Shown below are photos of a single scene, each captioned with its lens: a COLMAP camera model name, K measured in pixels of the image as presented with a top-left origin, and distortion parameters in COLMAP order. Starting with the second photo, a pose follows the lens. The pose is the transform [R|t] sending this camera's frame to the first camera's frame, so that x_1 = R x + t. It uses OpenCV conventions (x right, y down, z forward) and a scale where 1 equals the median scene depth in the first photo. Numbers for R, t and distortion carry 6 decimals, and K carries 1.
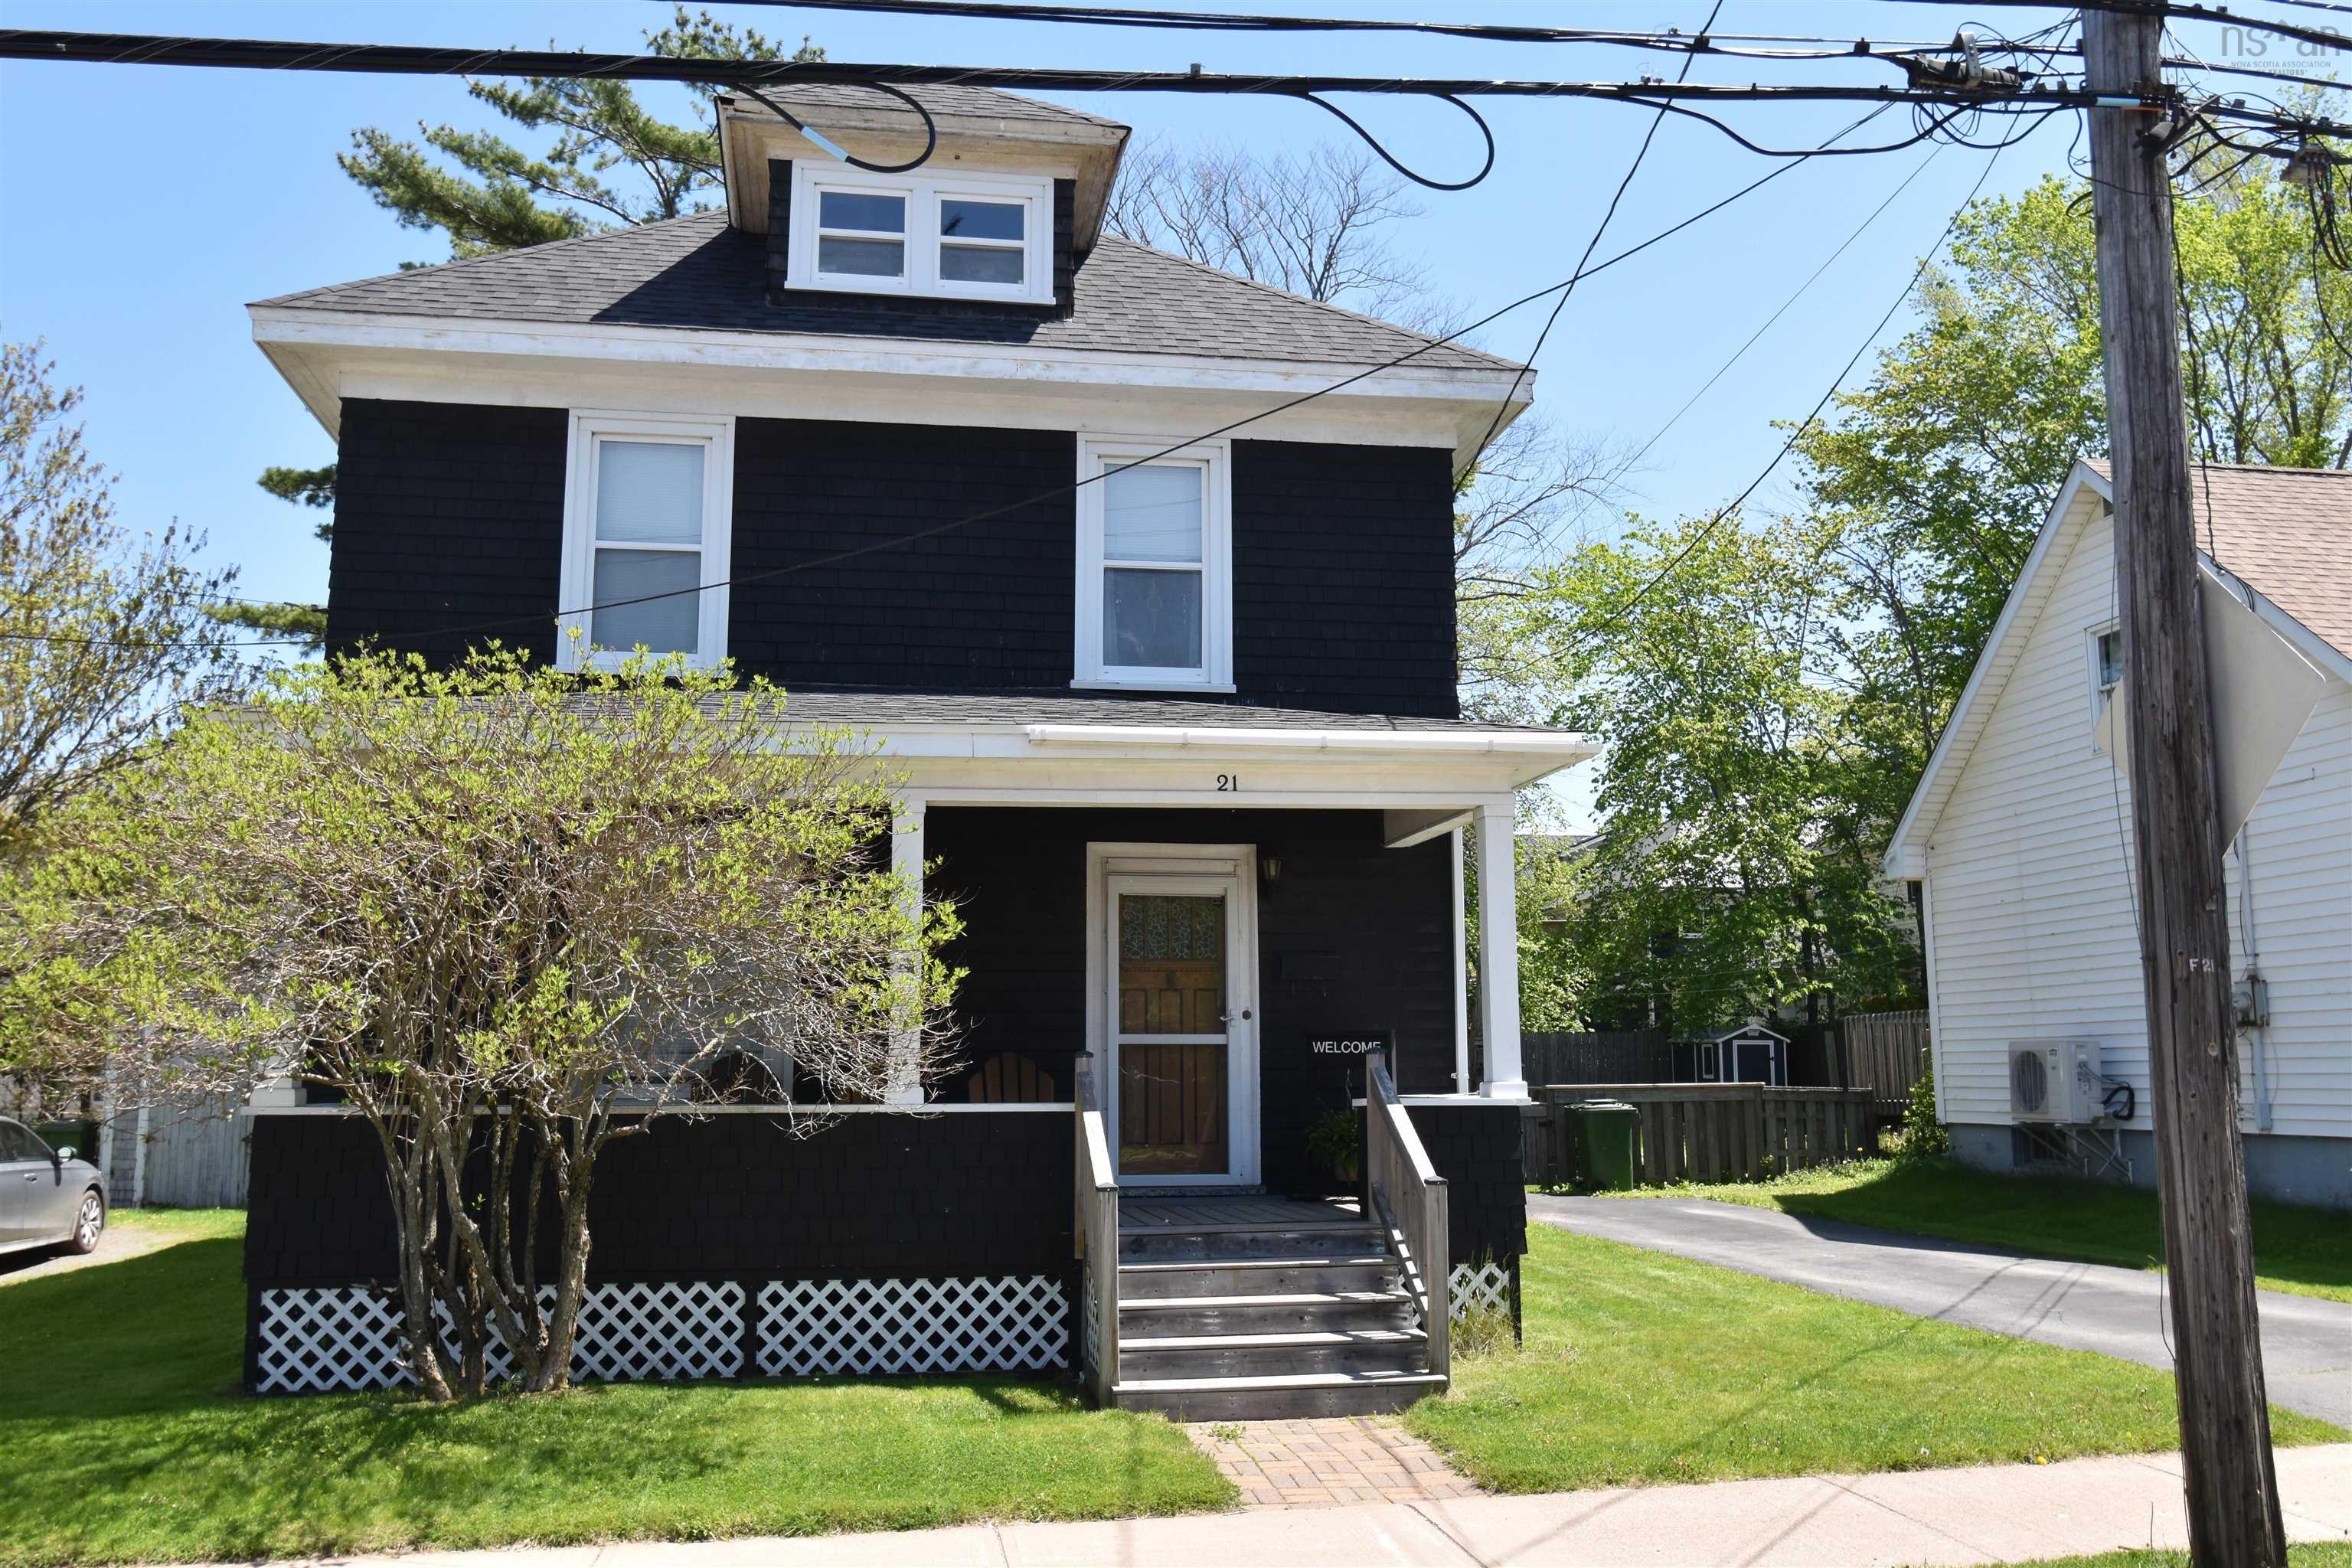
lens RADIAL K [[1948.0, 0, 1162.5], [0, 1948.0, 784.0], [0, 0, 1]] dist [-0.010784, -0.004938]
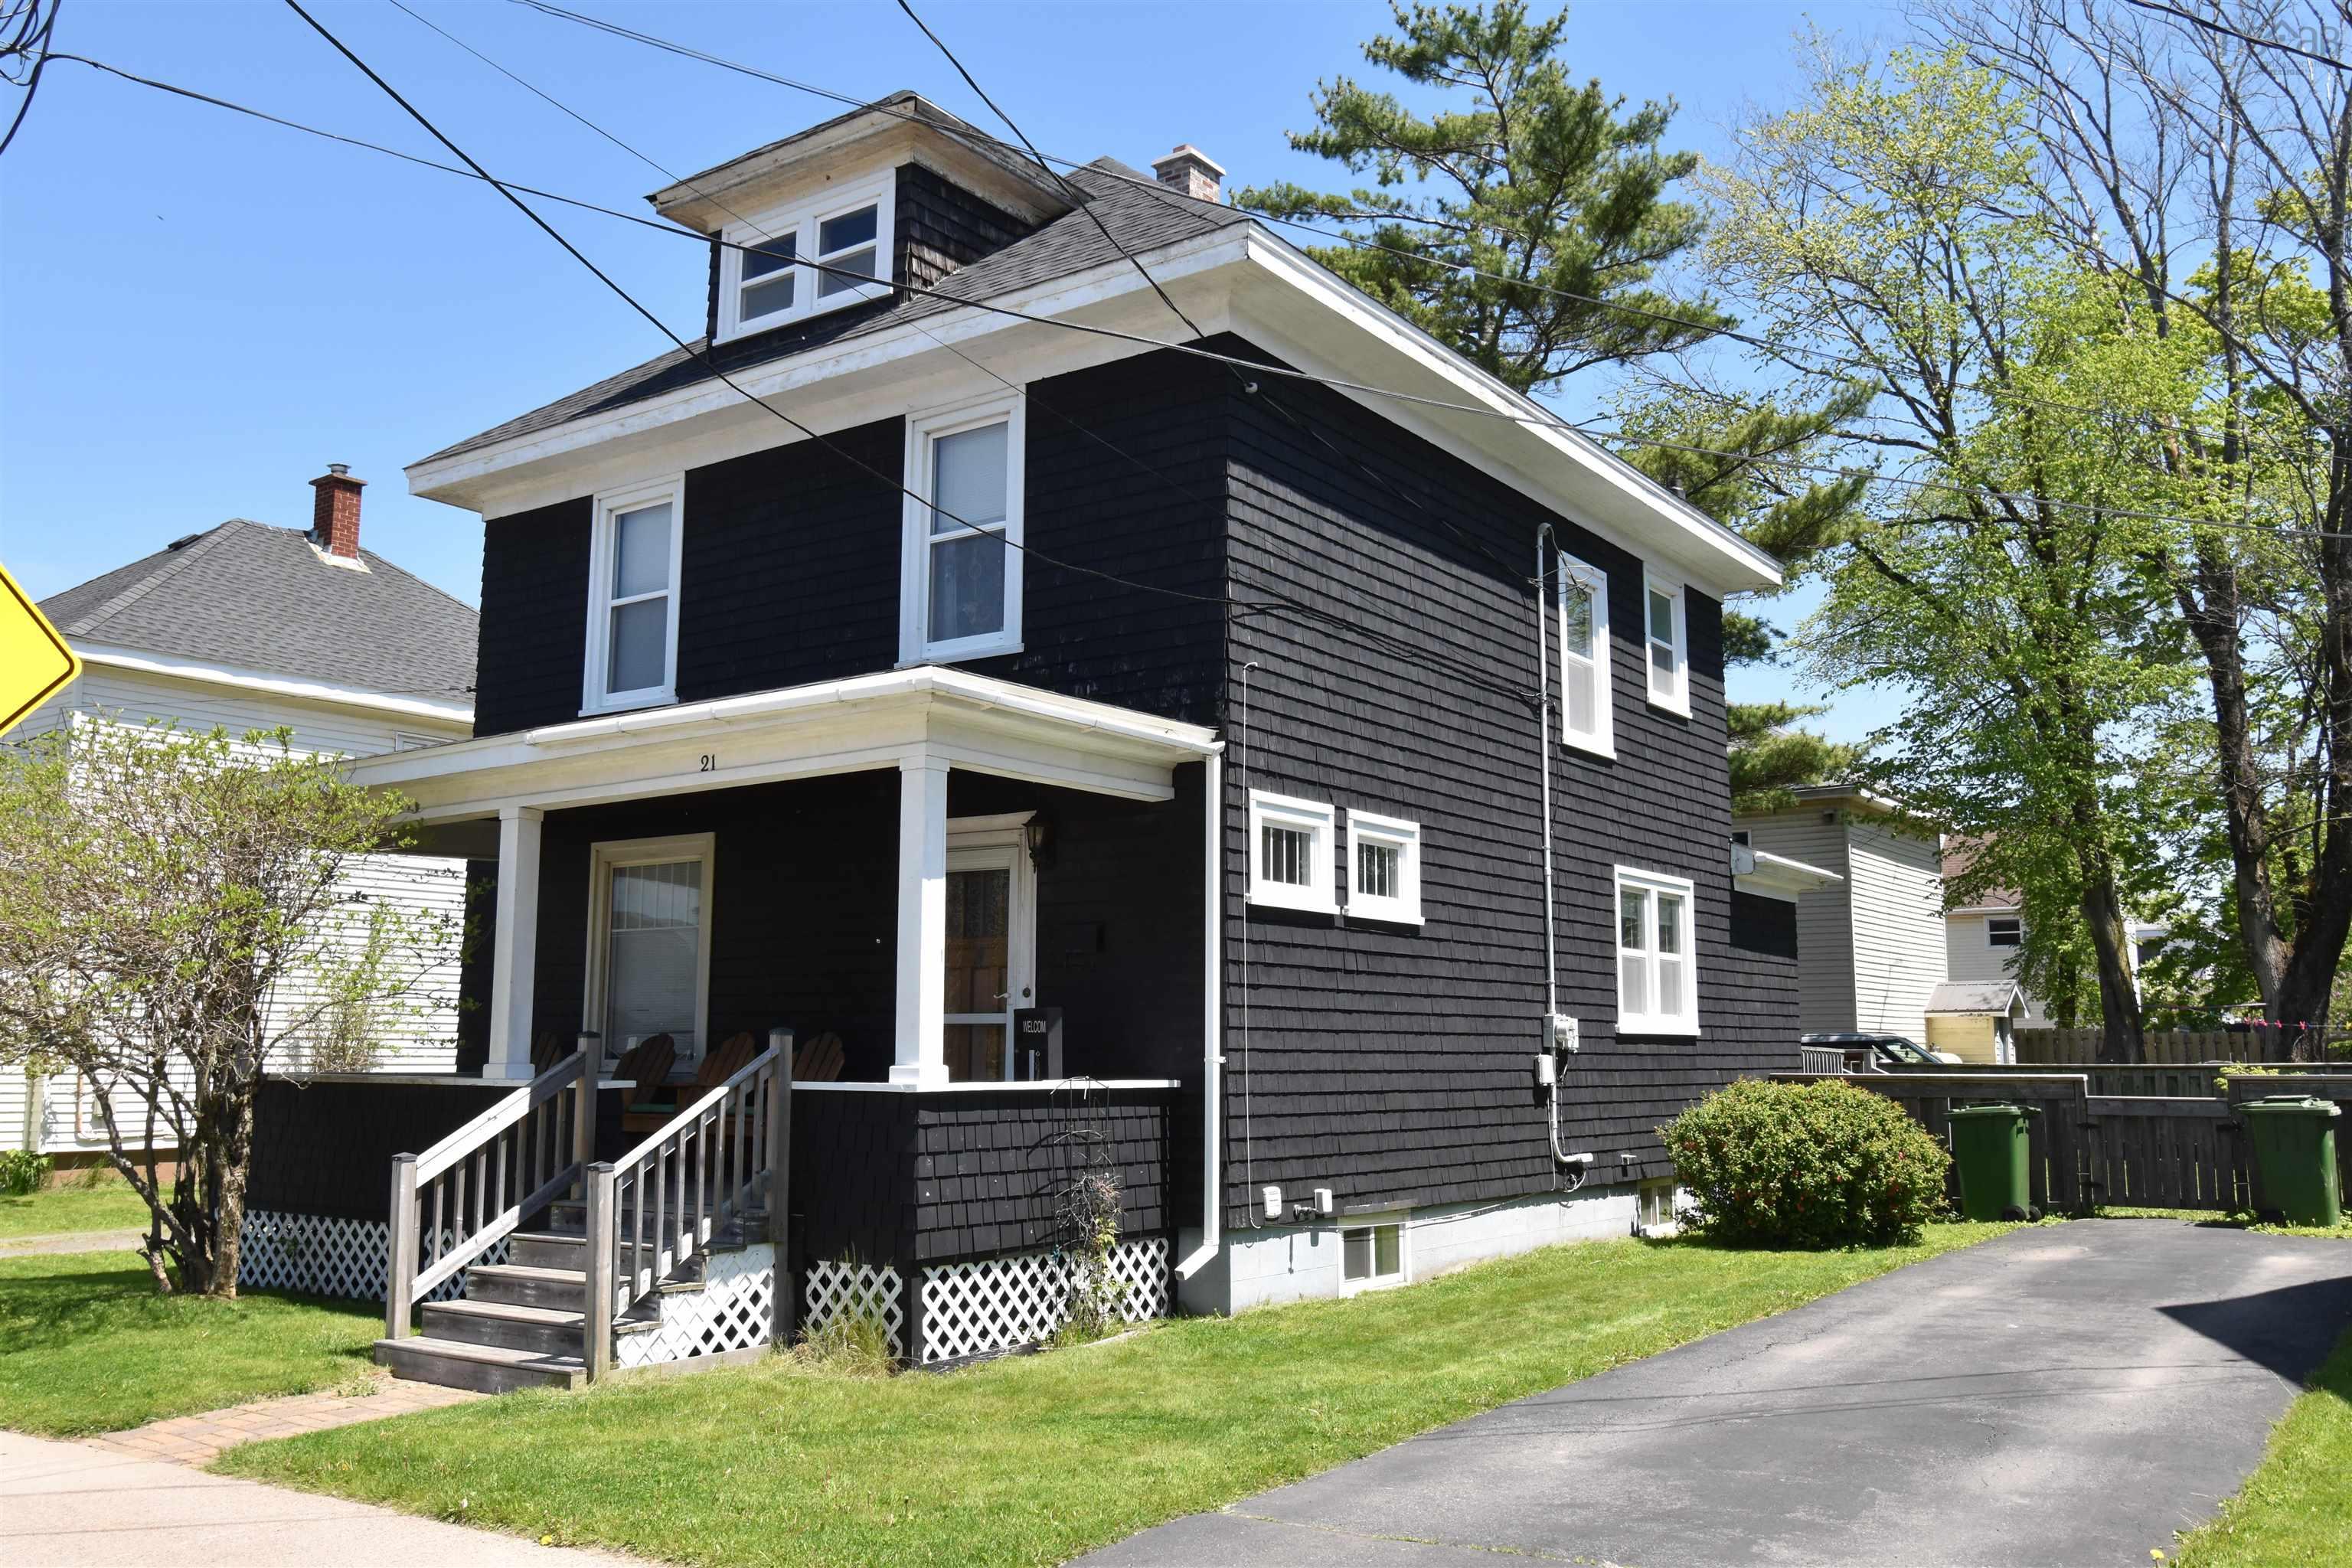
lens RADIAL K [[1948.0, 0, 1168.2], [0, 1948.0, 778.3], [0, 0, 1]] dist [-0.010784, -0.004938]
pose [[0.717011, -0.089840, -0.691249, 0.735890], [0.094408, 0.995038, -0.031395, 0.050126], [0.690639, -0.042749, 0.721935, 0.364619]]
